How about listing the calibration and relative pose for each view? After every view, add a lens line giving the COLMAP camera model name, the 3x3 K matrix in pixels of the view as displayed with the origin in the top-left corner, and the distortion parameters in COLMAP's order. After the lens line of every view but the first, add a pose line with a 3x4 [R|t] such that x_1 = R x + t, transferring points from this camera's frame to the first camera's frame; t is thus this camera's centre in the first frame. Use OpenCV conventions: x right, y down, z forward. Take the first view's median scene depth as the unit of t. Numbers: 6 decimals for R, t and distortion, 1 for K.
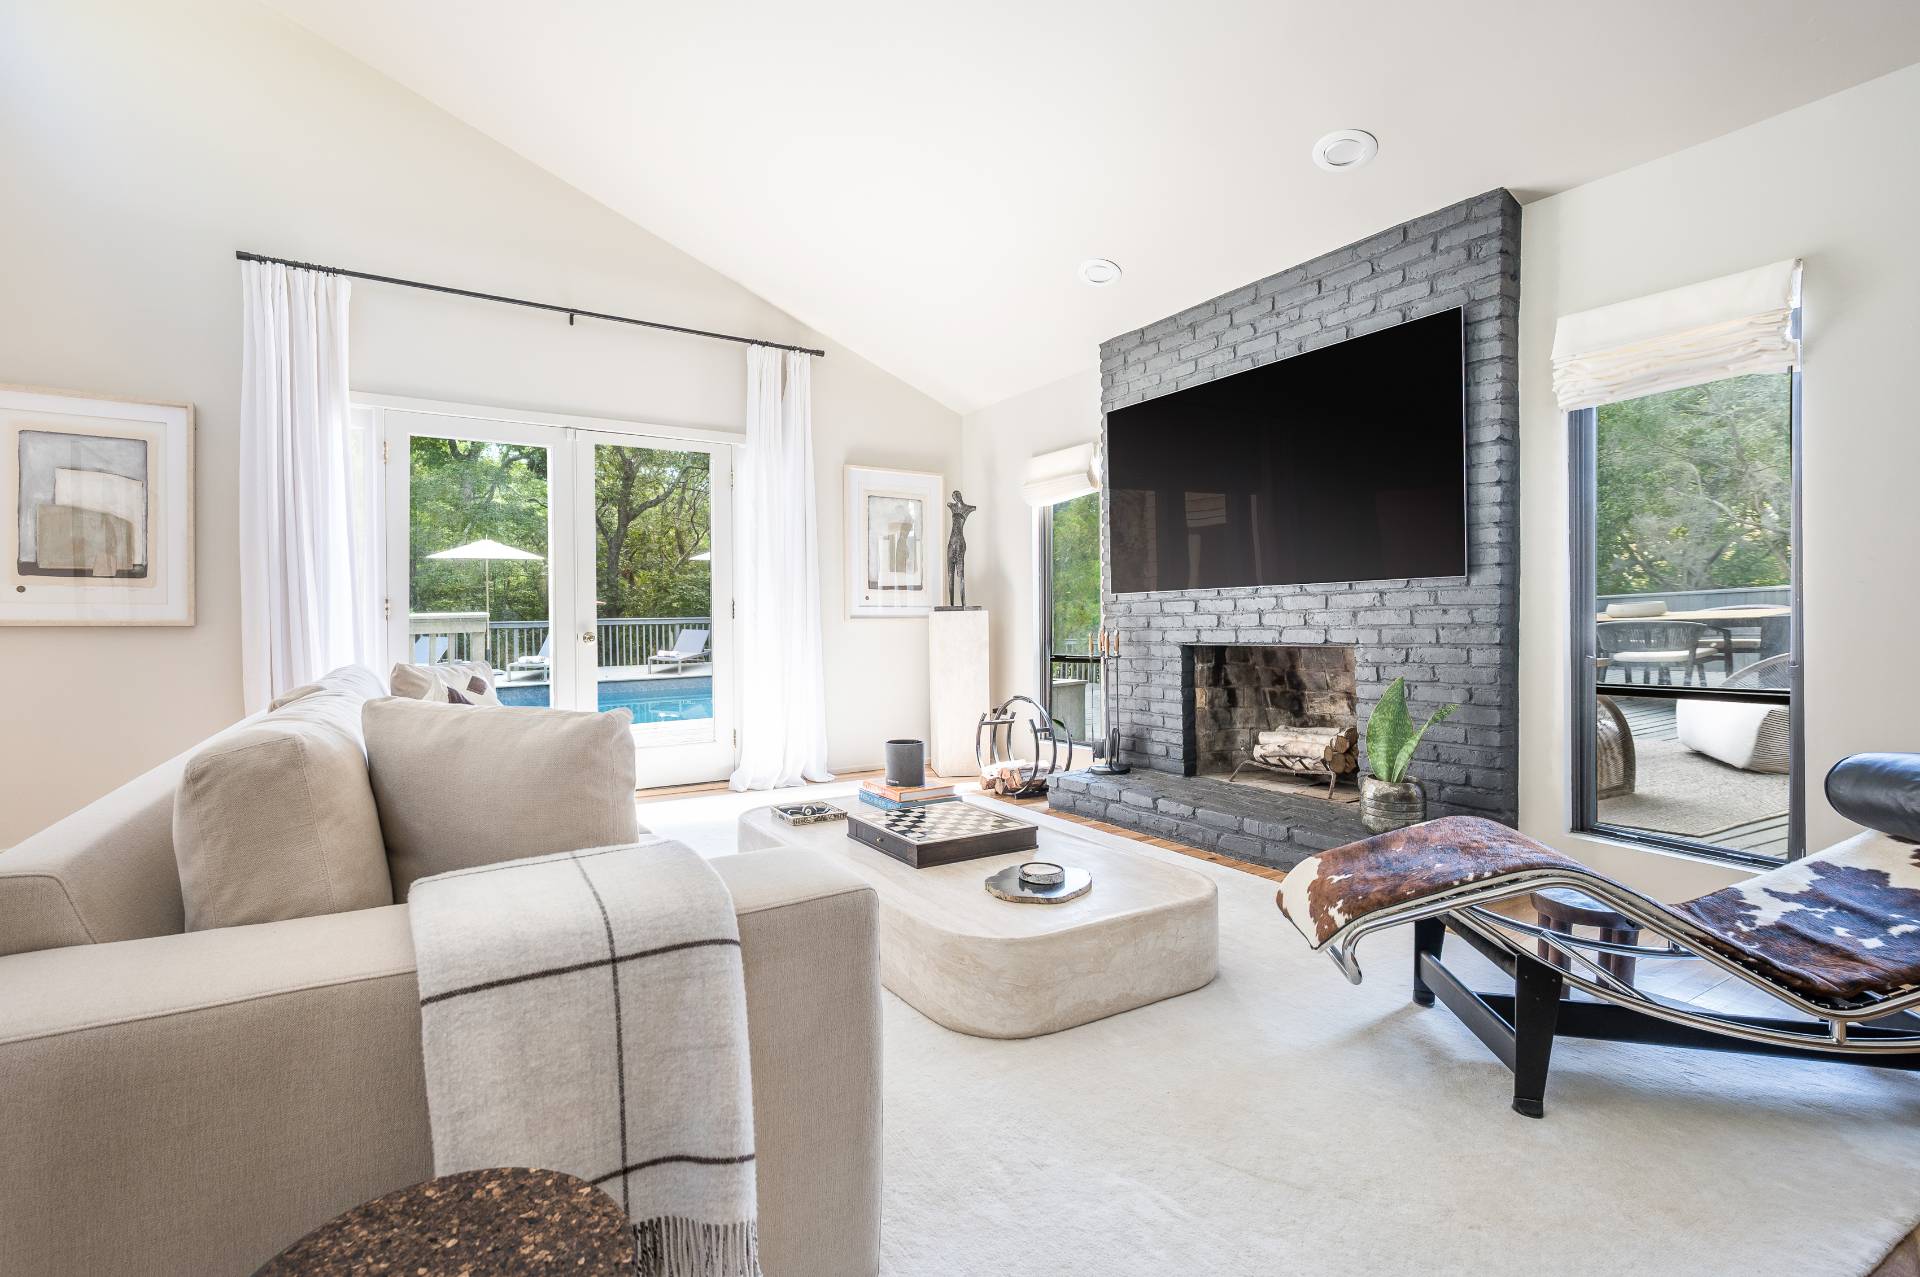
lens RADIAL K [[843.7, 0, 883.8], [0, 843.7, 627.6], [0, 0, 1]] dist [-0.001885, -0.000388]
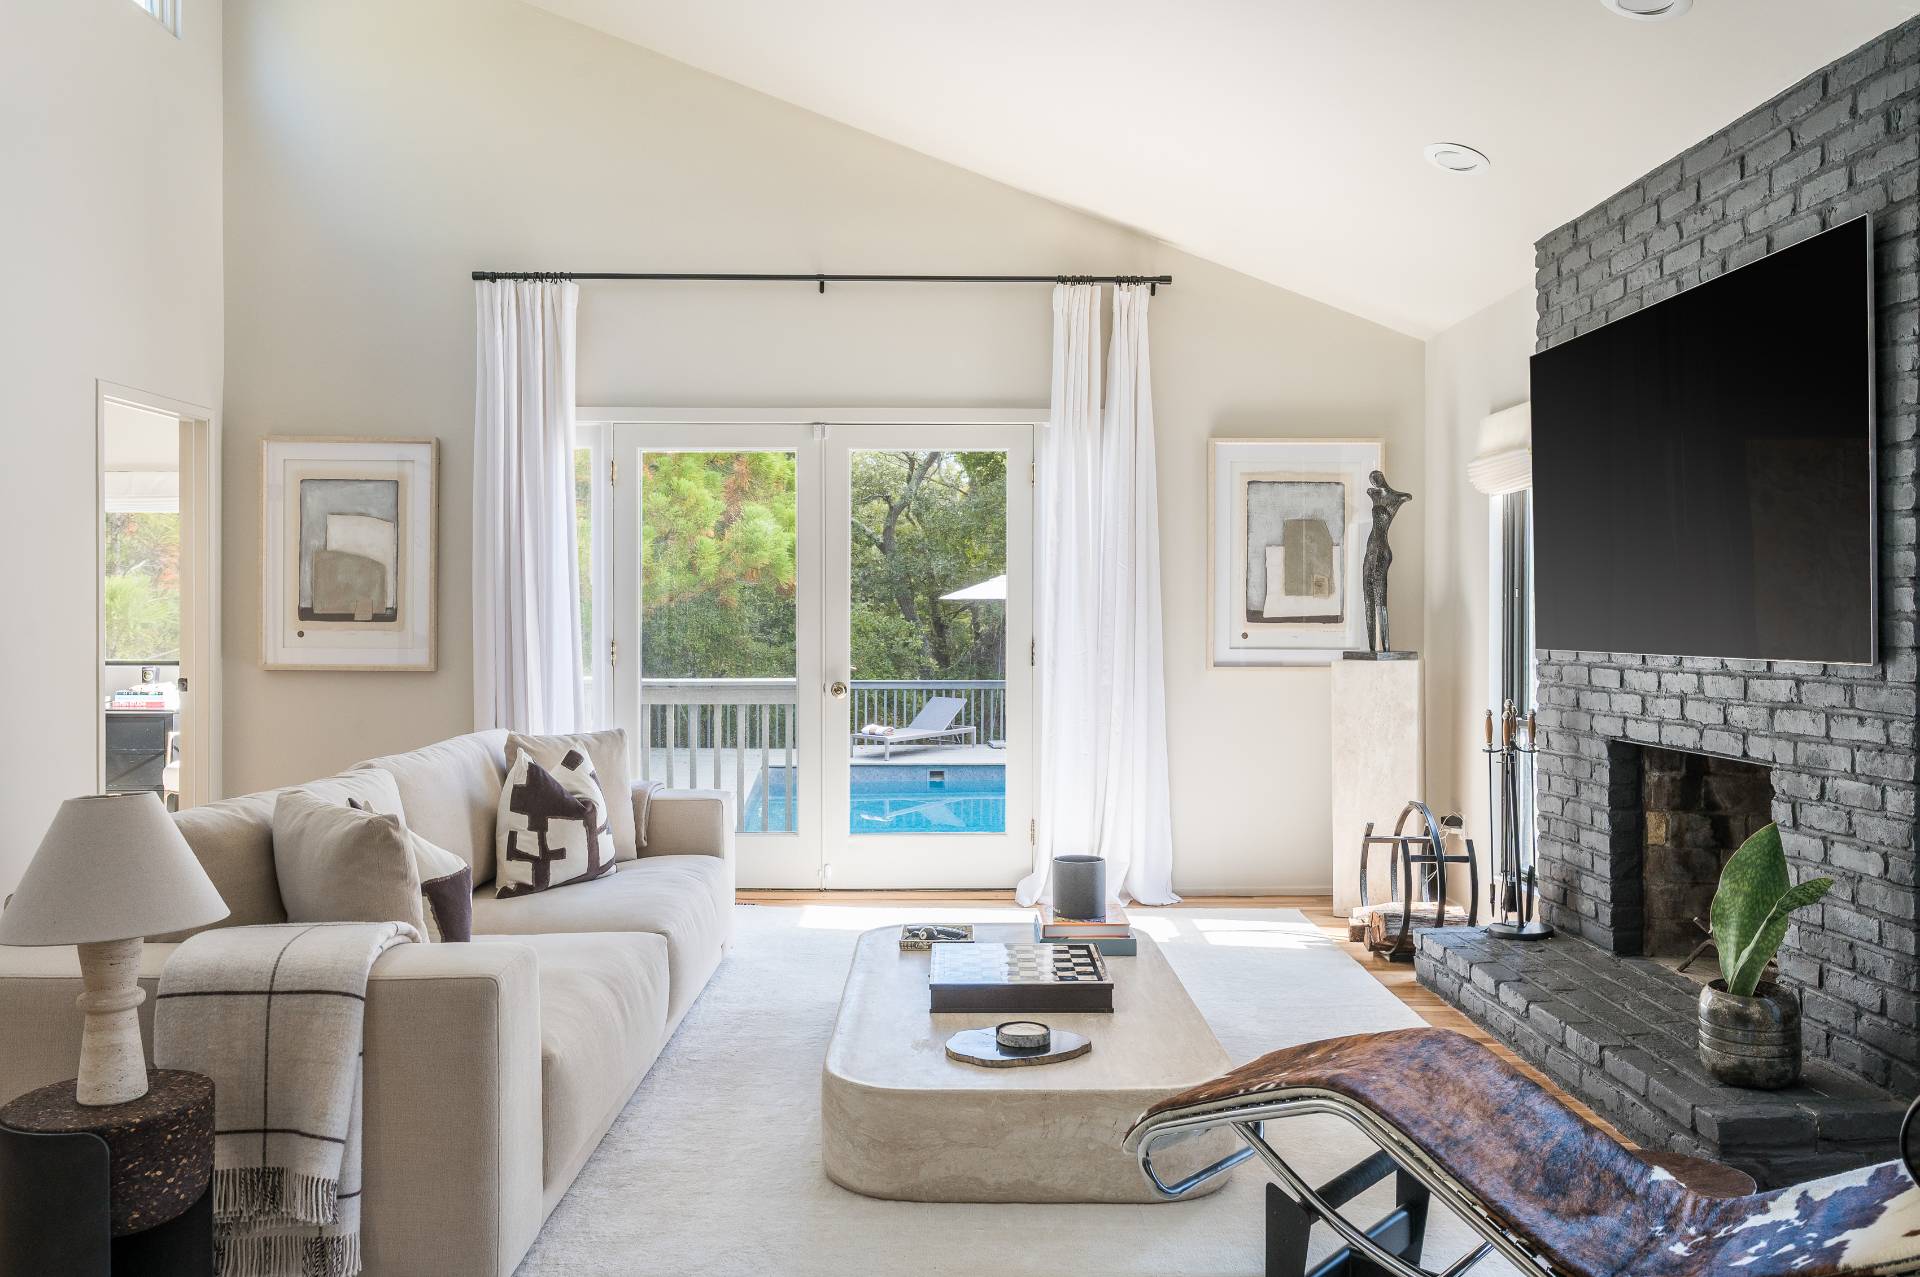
lens RADIAL K [[1450.0, 0, 961.4], [0, 1450.0, 626.7], [0, 0, 1]] dist [-0.001920, 0.000166]
pose [[0.882184, 0.013155, -0.470722, 0.488566], [-0.011999, 0.999913, 0.005457, -0.069919], [0.470753, 0.000835, 0.882265, -0.170554]]
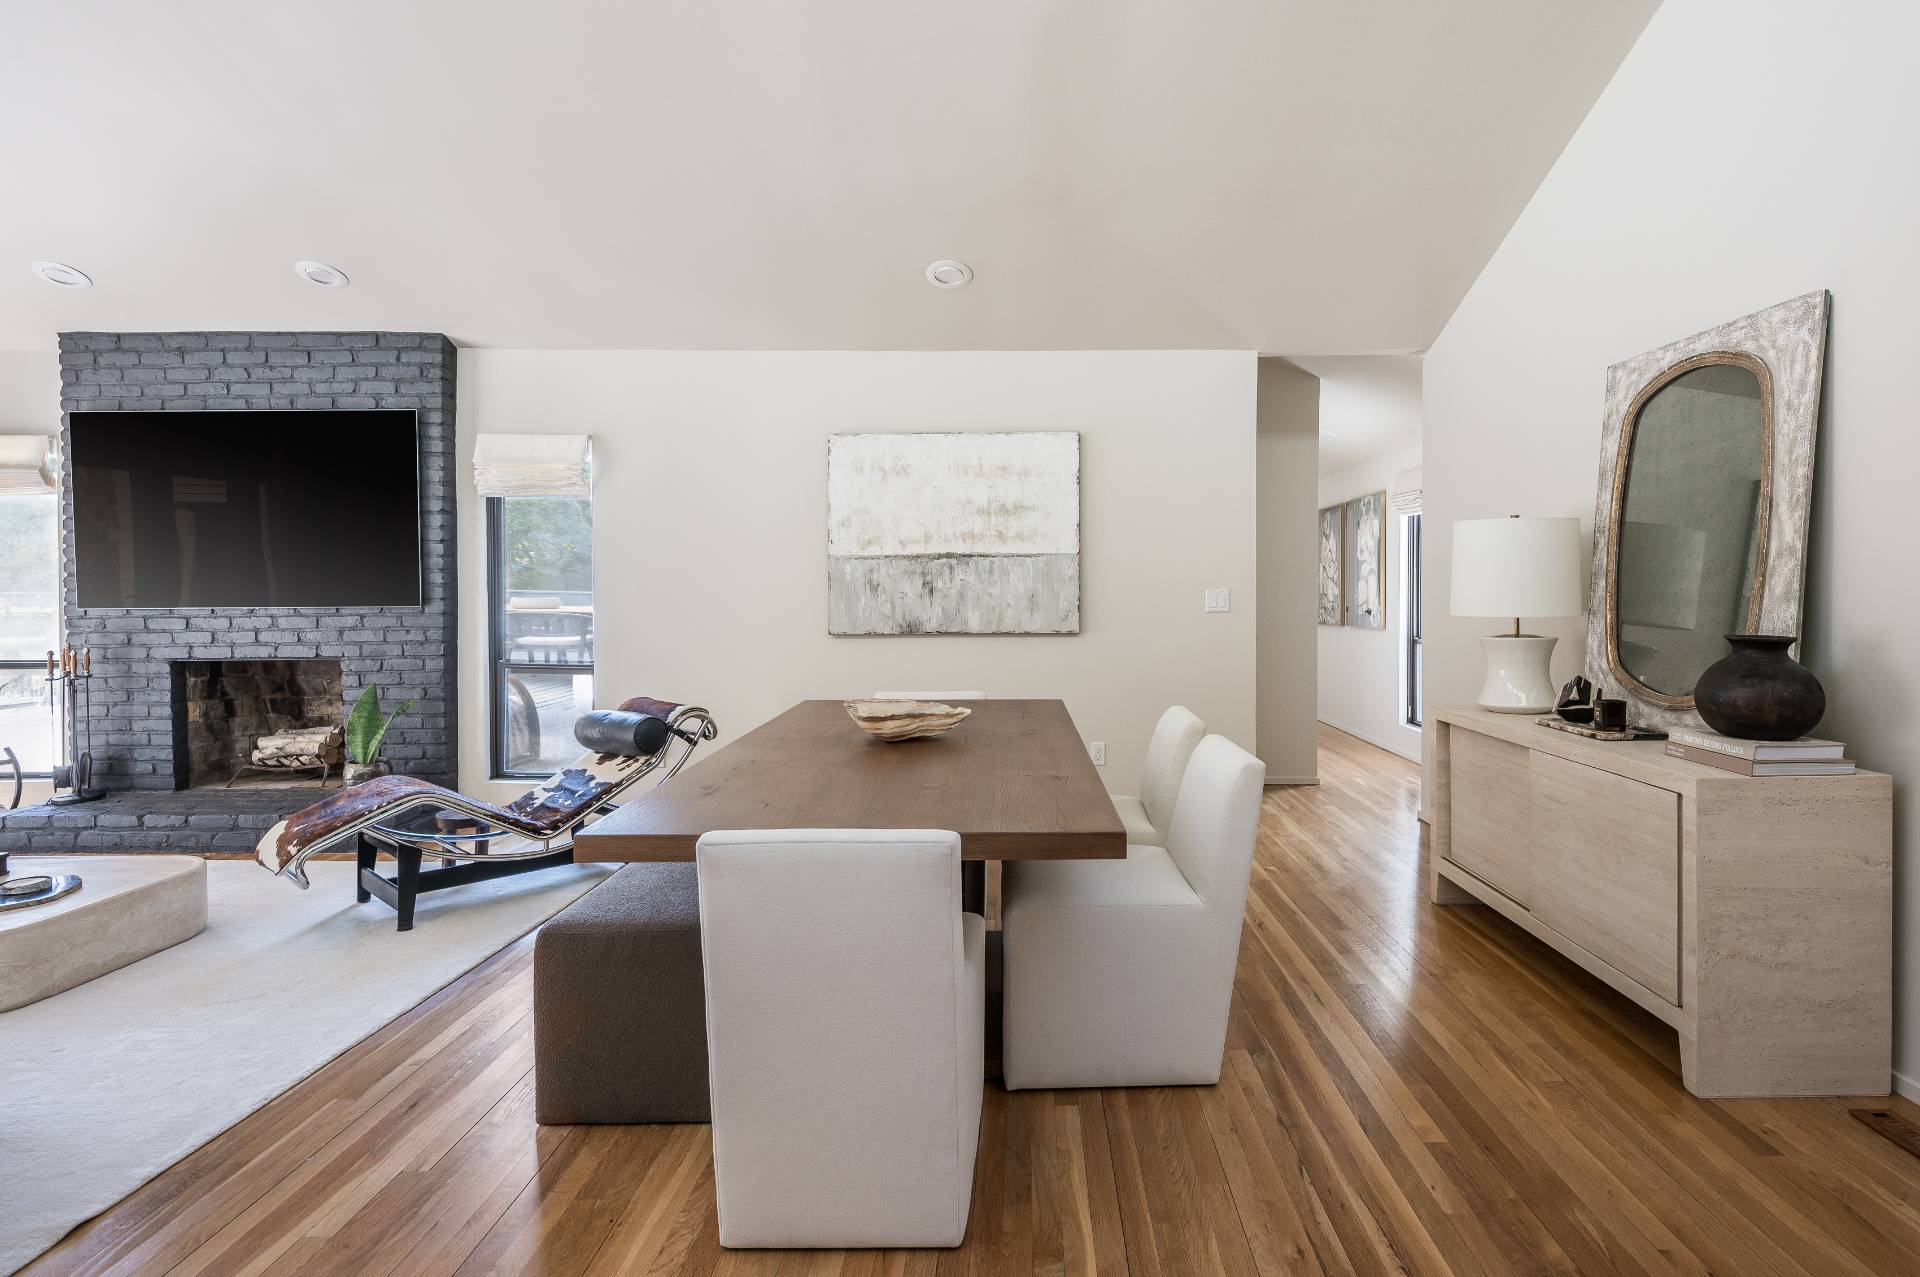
lens RADIAL K [[986.4, 0, 965.3], [0, 986.4, 602.2], [0, 0, 1]] dist [0.000248, 0.000424]
pose [[0.524389, -0.006552, 0.851453, -0.174015], [0.004856, 0.999977, 0.004704, -0.057894], [-0.851465, 0.001668, 0.524409, -0.487520]]
